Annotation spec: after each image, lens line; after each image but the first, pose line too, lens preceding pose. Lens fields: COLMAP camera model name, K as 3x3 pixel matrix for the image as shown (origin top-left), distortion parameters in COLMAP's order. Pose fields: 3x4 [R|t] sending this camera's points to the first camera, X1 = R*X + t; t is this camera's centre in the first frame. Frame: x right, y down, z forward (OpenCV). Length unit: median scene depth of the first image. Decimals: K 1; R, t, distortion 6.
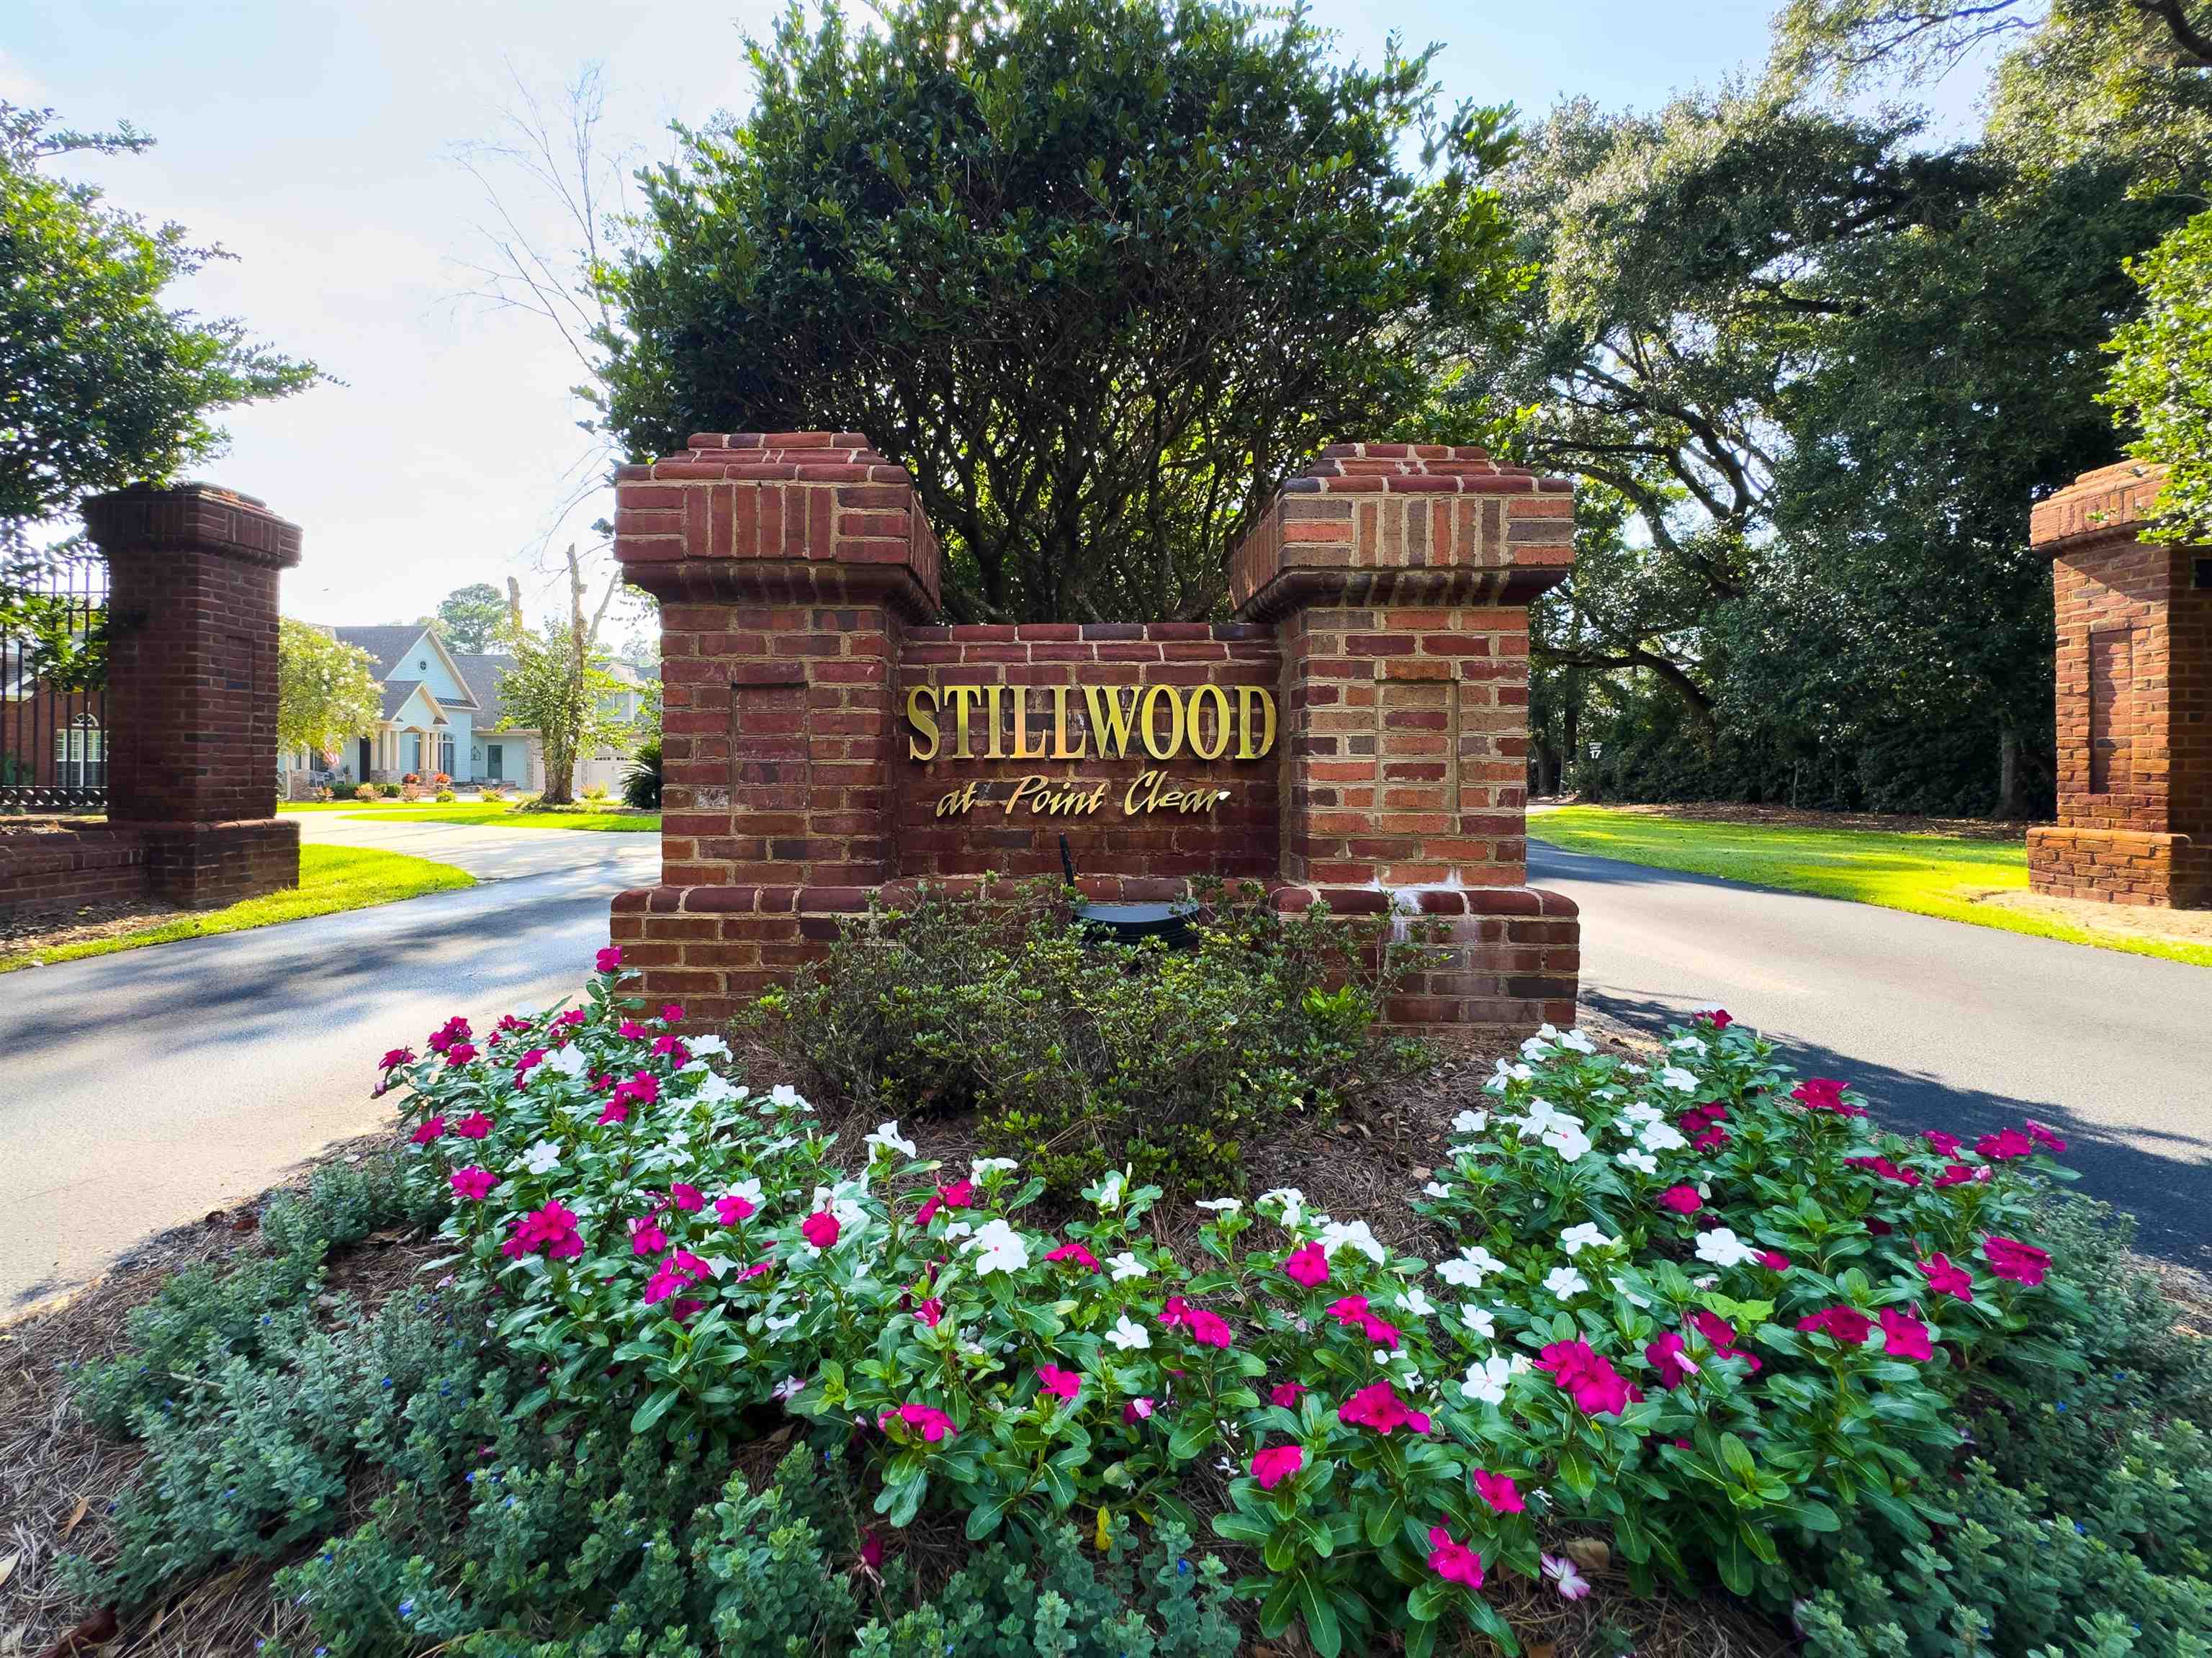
lens RADIAL K [[888.7, 0, 1046.7], [0, 888.7, 790.9], [0, 0, 1]] dist [-0.001592, -0.000168]
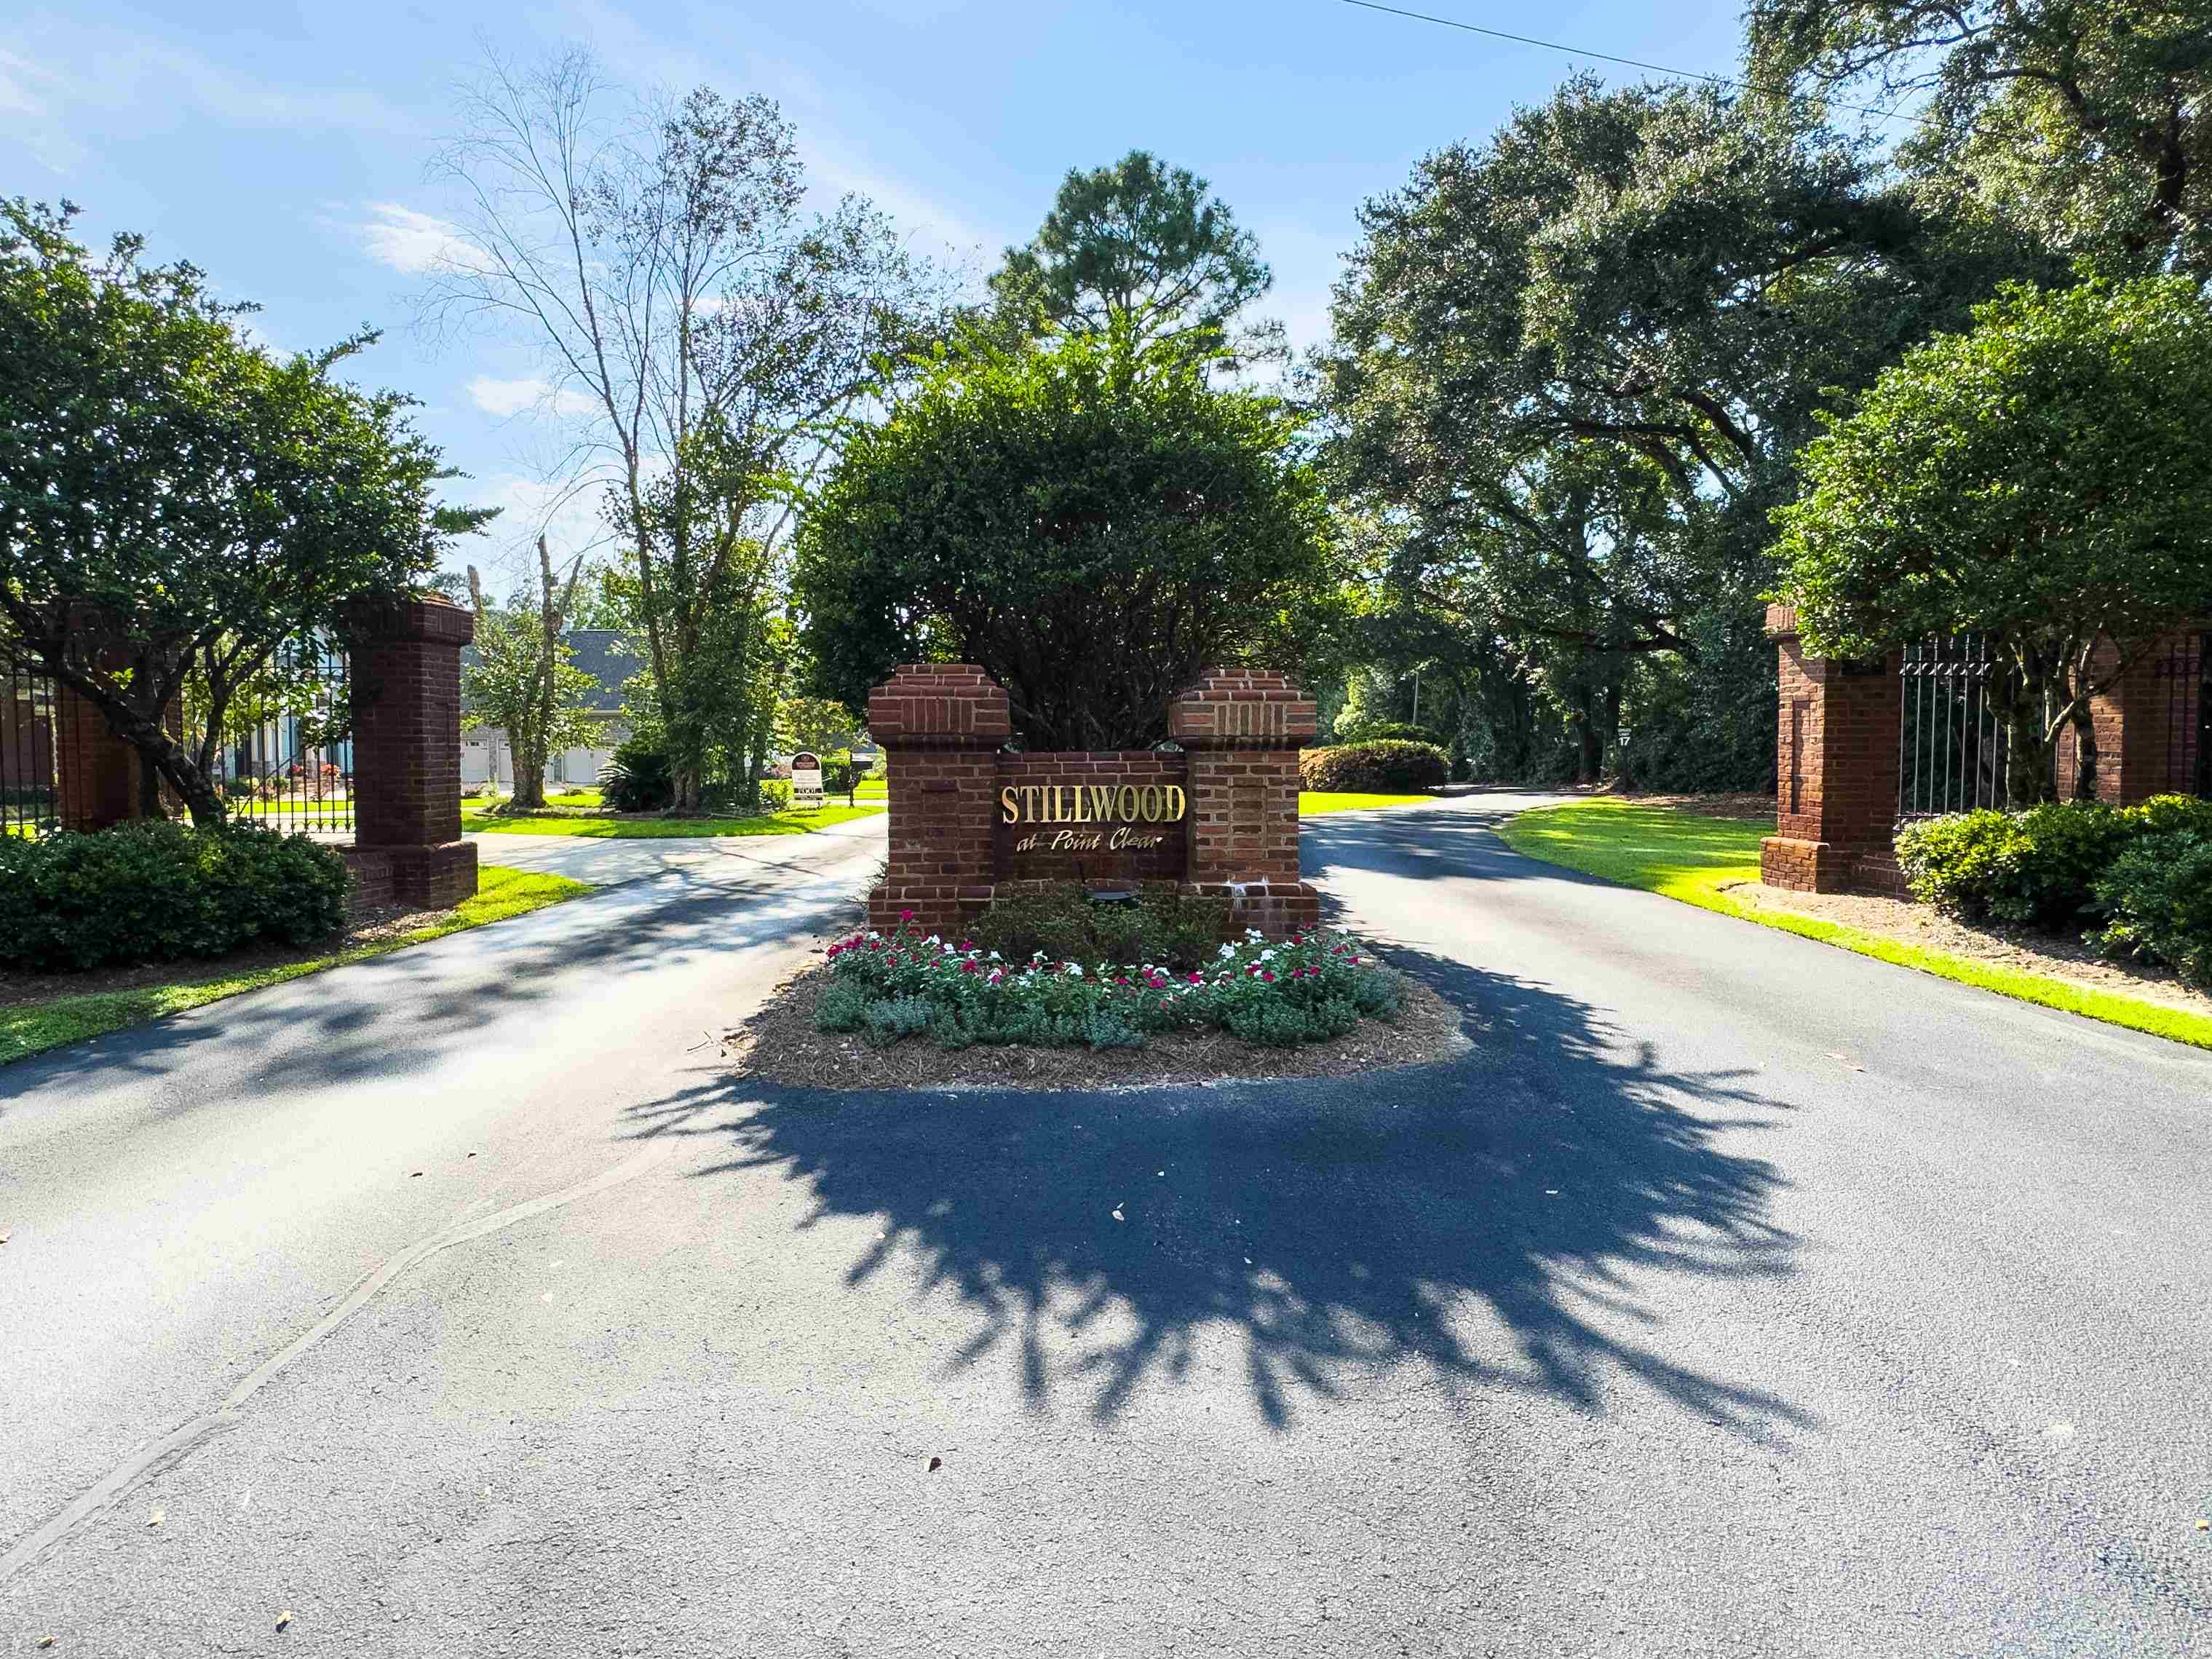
lens RADIAL K [[888.8, 0, 1115.9], [0, 888.8, 829.0], [0, 0, 1]] dist [-0.001592, -0.000168]
pose [[0.996811, -0.005796, 0.079584, -0.060950], [0.002486, 0.999130, 0.041623, -0.106302], [-0.079756, -0.041292, 0.995959, -1.033633]]
